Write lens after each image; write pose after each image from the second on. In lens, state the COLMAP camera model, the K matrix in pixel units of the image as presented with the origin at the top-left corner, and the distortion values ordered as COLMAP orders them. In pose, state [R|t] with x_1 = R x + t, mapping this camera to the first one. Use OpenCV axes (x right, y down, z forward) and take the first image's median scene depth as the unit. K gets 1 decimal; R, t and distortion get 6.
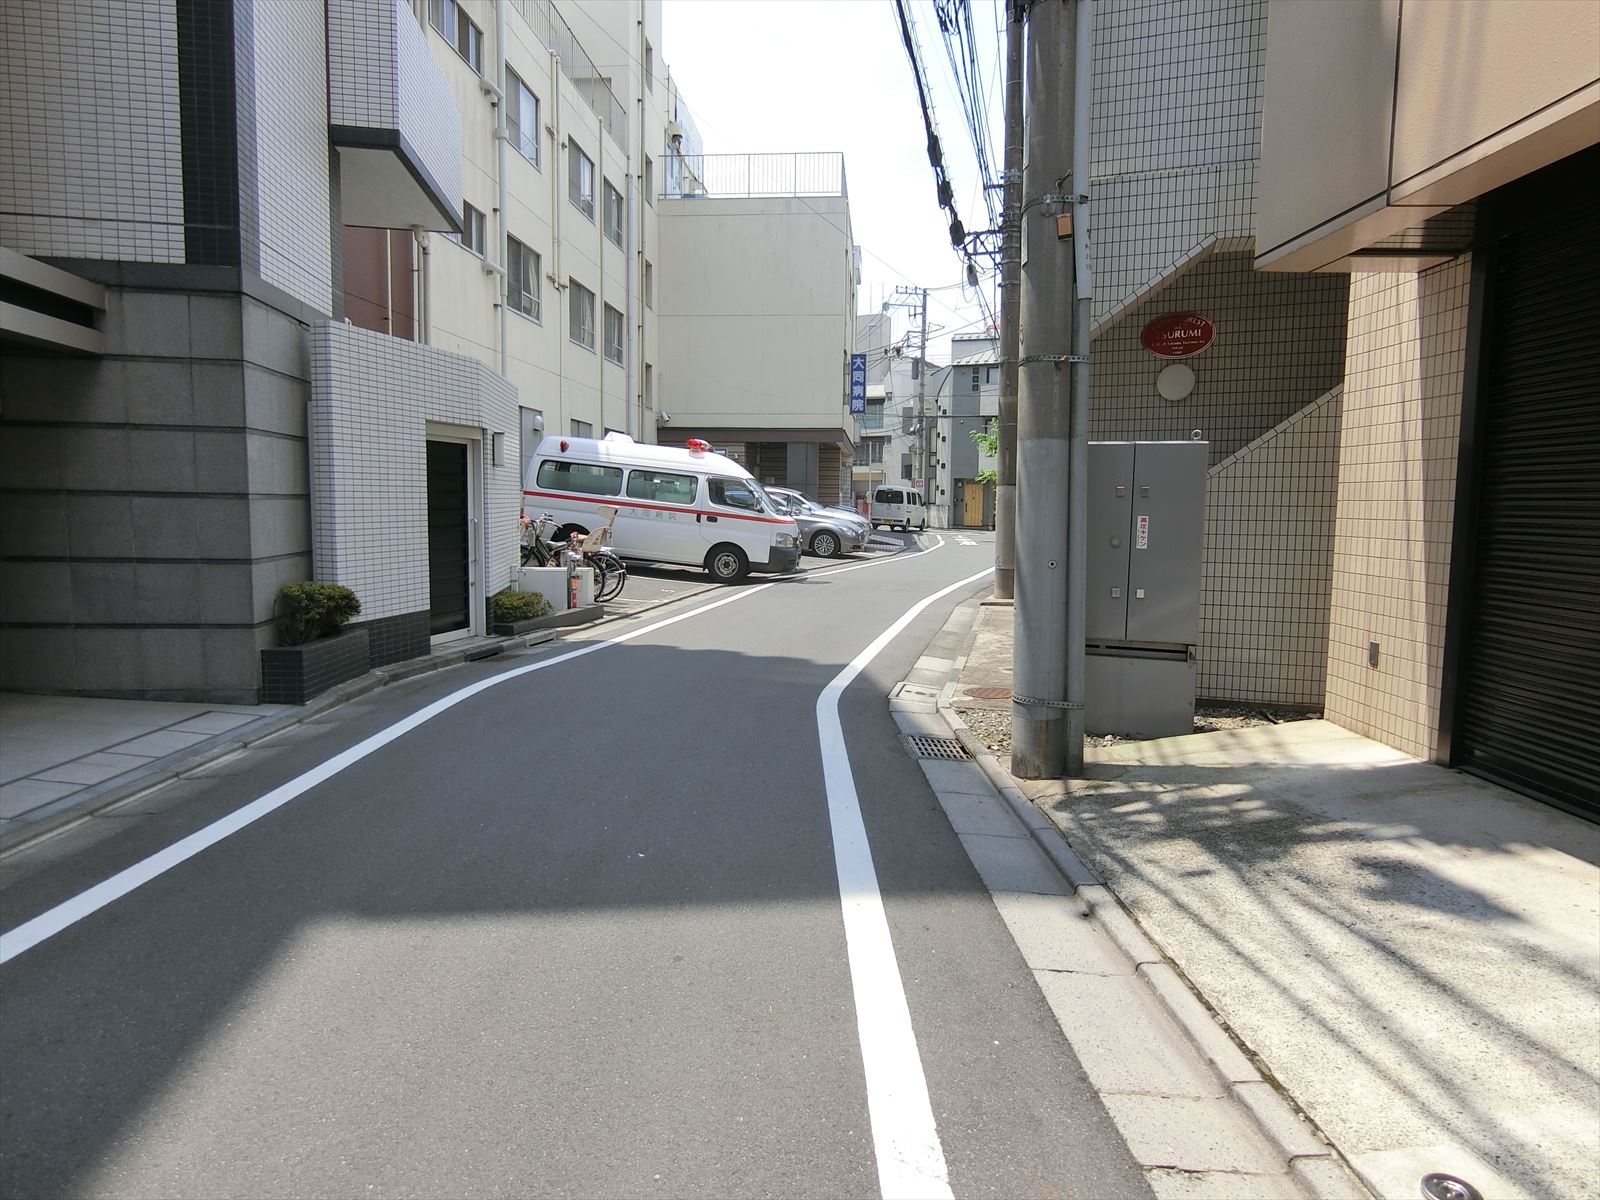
lens RADIAL K [[896.2, 0, 793.1], [0, 896.2, 605.8], [0, 0, 1]] dist [-0.006945, -0.002013]
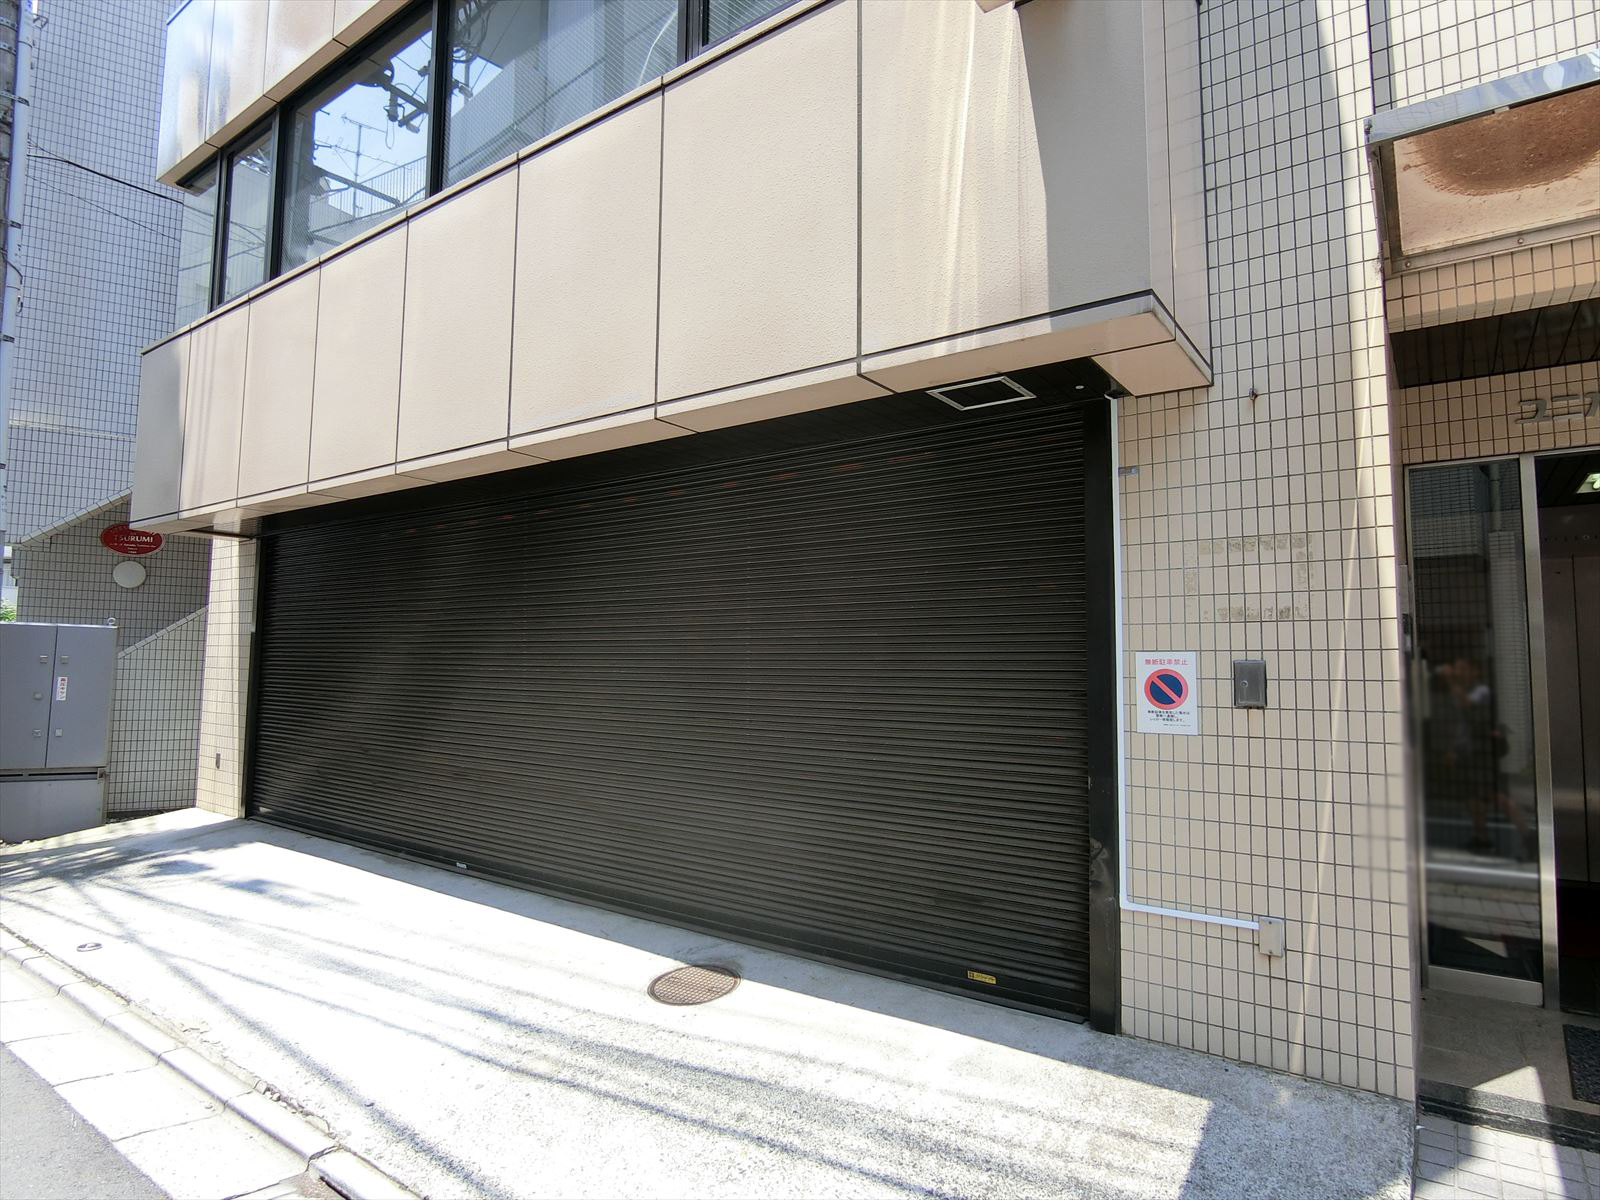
lens RADIAL K [[896.2, 0, 793.1], [0, 896.2, 605.8], [0, 0, 1]] dist [-0.006945, -0.002013]
pose [[0.596375, 0.061541, 0.800344, -0.059891], [0.078333, 0.987836, -0.134327, 0.077296], [-0.798875, 0.142802, 0.584300, -0.869694]]
